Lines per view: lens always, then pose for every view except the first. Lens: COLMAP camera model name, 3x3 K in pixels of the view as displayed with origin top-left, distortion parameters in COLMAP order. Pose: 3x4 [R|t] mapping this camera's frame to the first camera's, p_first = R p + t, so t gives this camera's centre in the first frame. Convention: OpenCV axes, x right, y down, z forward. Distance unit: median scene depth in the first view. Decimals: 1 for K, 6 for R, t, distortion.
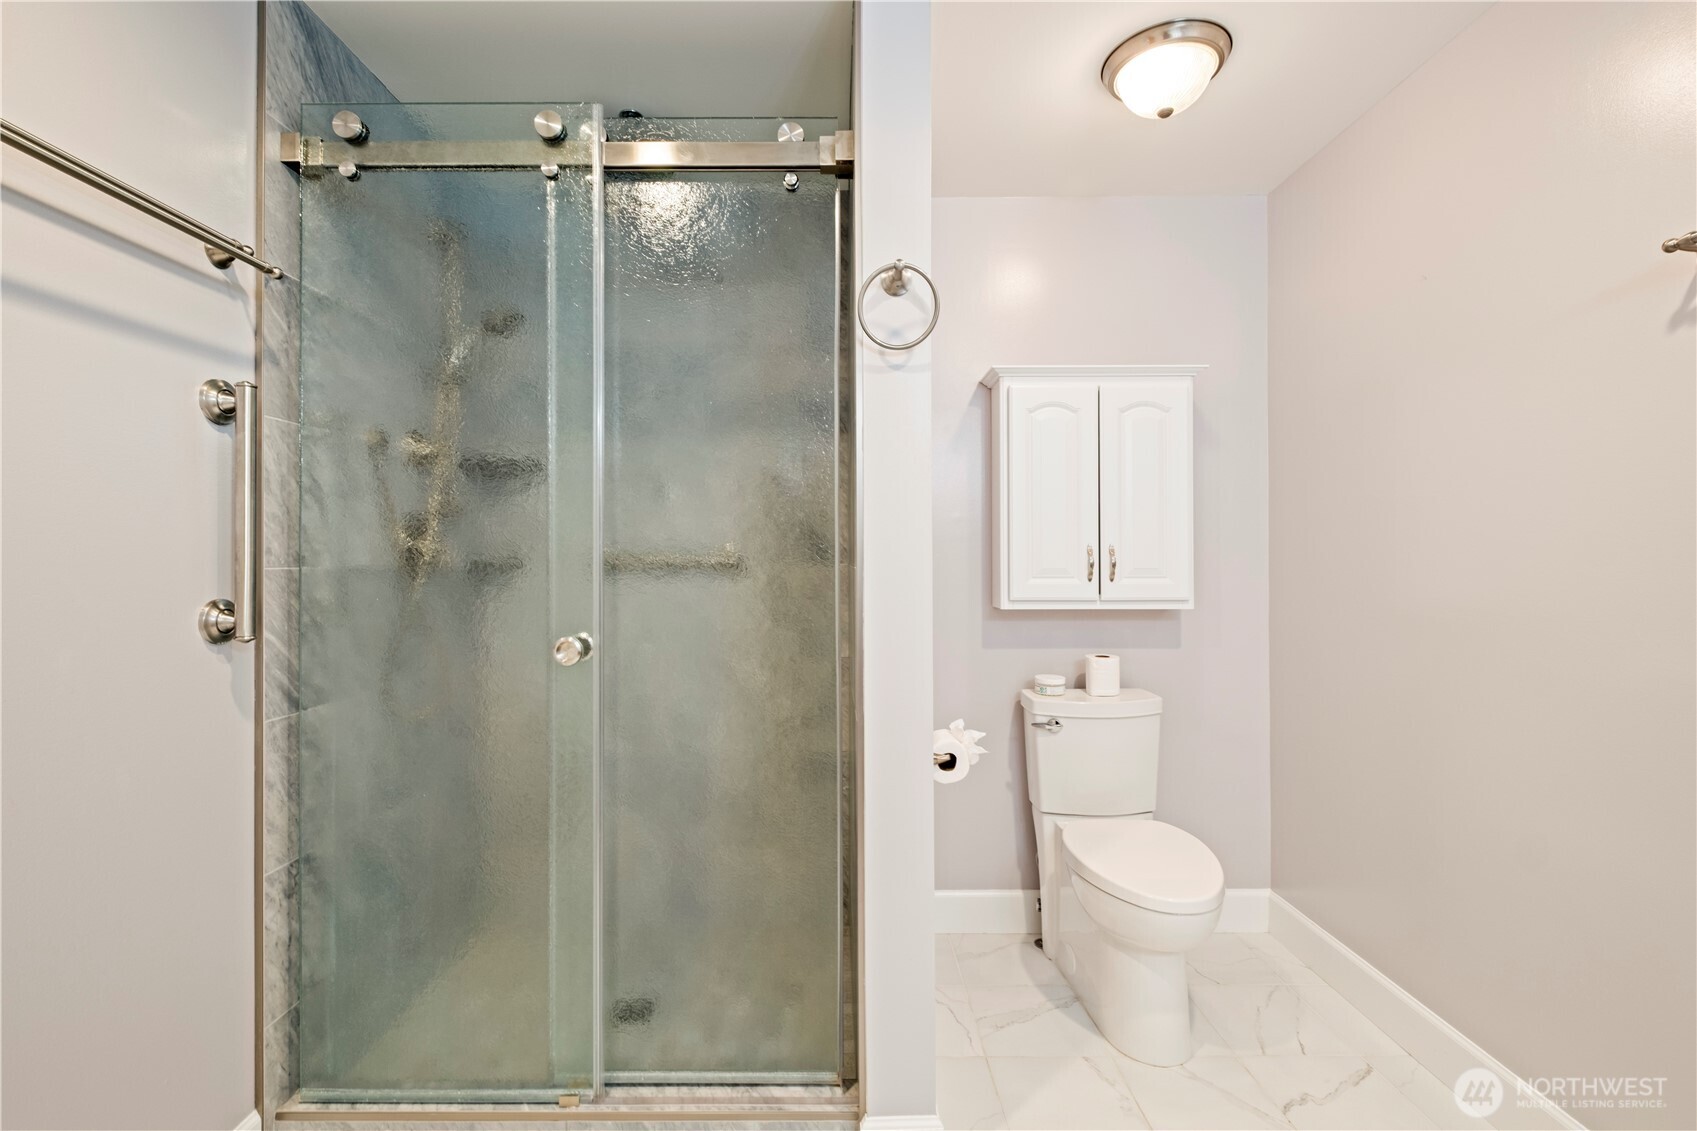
lens RADIAL K [[732.0, 0, 858.7], [0, 732.0, 564.9], [0, 0, 1]] dist [0.006700, -0.005264]
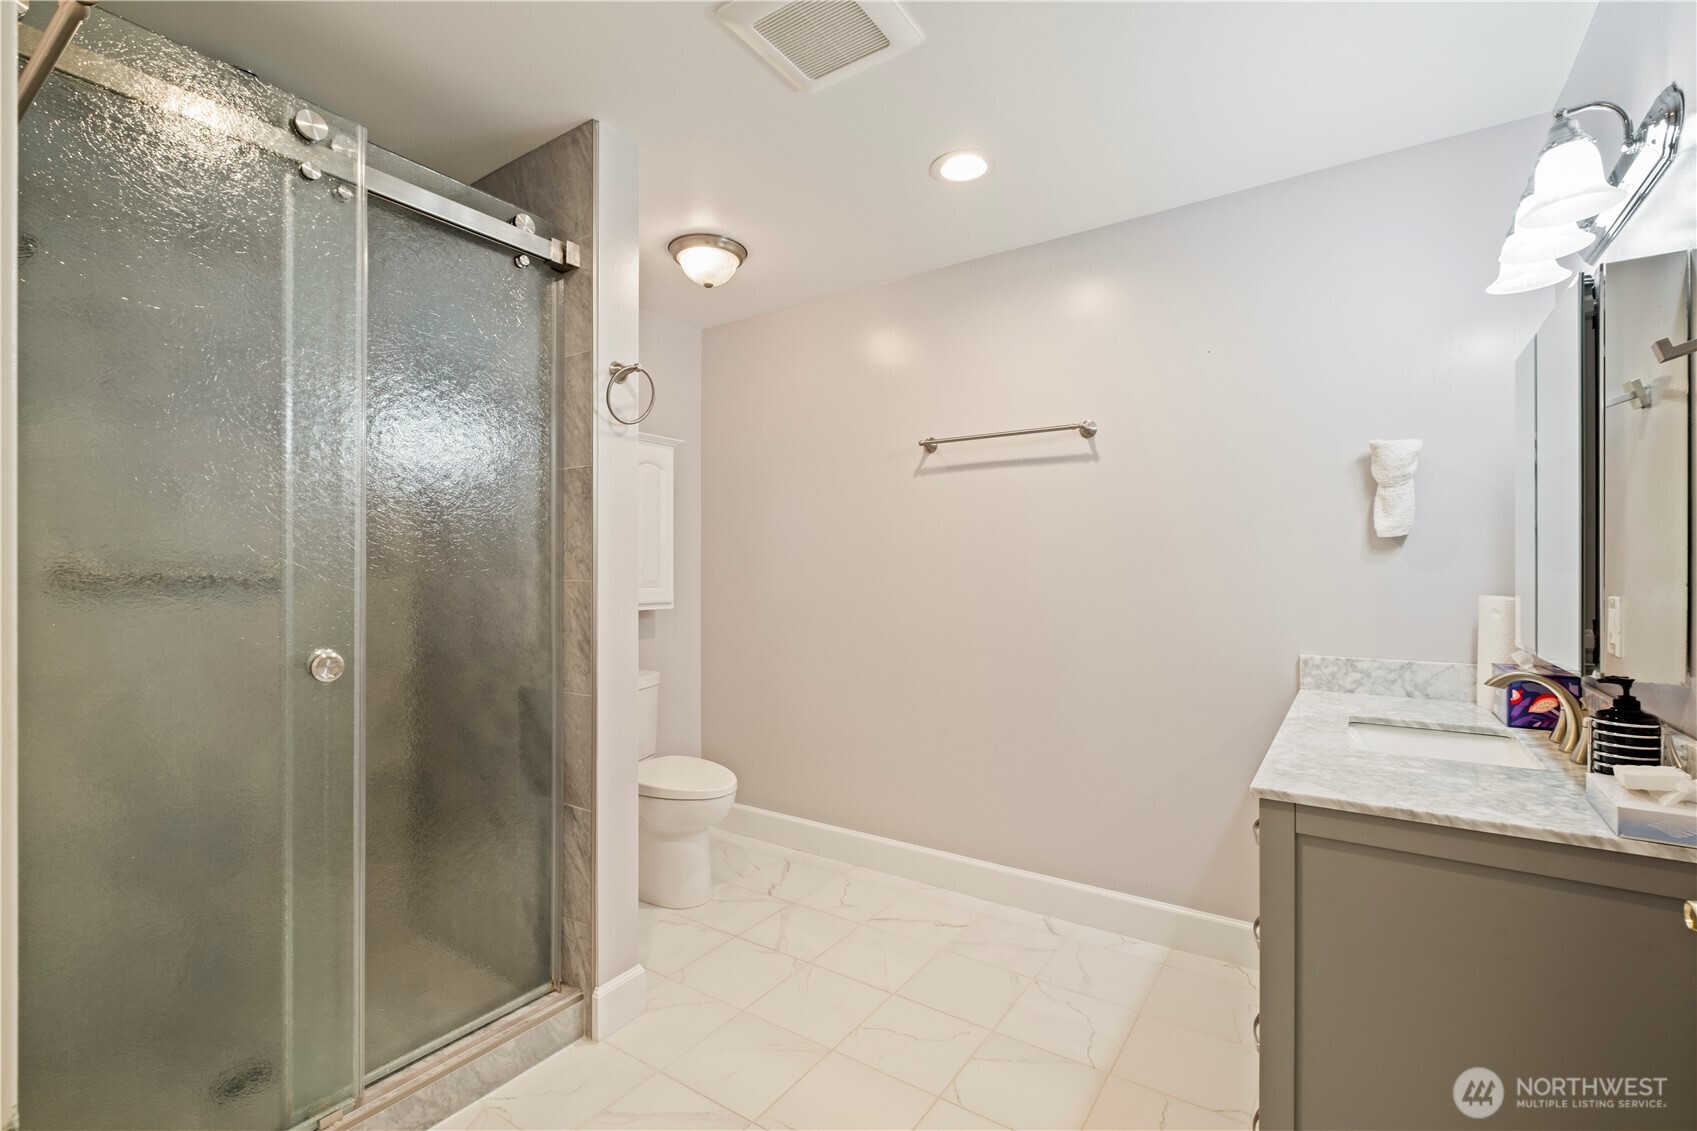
lens RADIAL K [[732.0, 0, 858.7], [0, 732.0, 564.9], [0, 0, 1]] dist [0.006700, -0.005264]
pose [[0.548802, 0.016777, 0.835784, -0.820439], [-0.002949, 0.999831, -0.018133, 0.000575], [-0.835947, 0.007487, 0.548759, -0.137073]]
